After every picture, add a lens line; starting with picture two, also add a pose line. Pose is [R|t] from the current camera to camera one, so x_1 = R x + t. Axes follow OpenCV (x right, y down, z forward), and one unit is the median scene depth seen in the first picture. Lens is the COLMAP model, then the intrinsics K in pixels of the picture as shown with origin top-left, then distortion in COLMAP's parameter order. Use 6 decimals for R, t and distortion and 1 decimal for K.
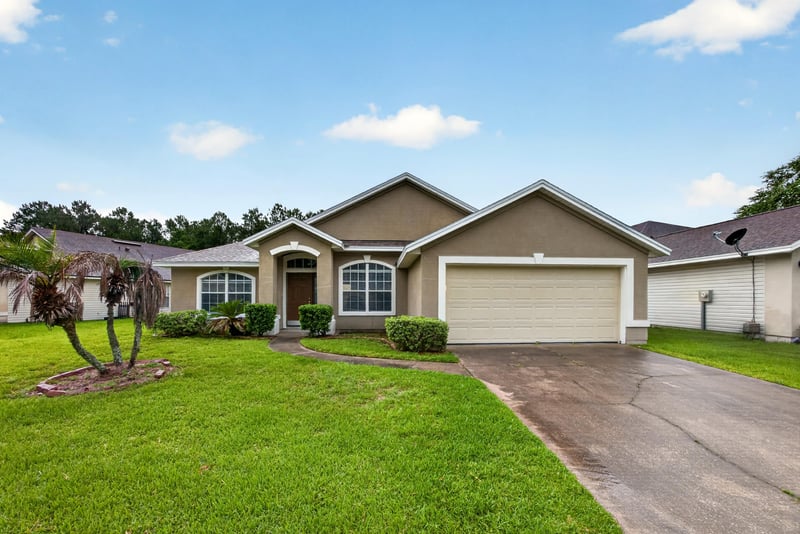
lens RADIAL K [[333.5, 0, 398.4], [0, 333.5, 290.8], [0, 0, 1]] dist [-0.010612, 0.000244]
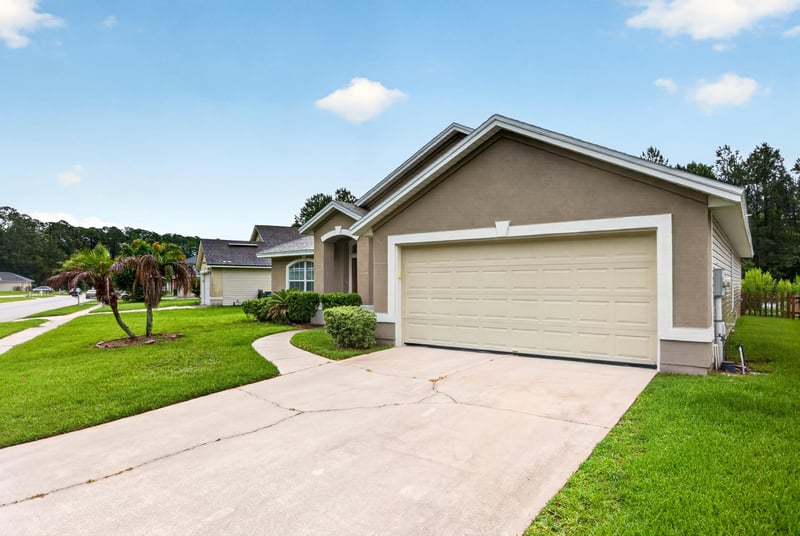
lens RADIAL K [[460.4, 0, 400.0], [0, 460.4, 268.0], [0, 0, 1]] dist [0.001003, 0.000147]
pose [[0.773085, -0.025535, -0.633789, 0.646267], [0.018977, 0.999673, -0.017129, -0.003184], [0.634019, 0.001215, 0.773317, 0.102433]]
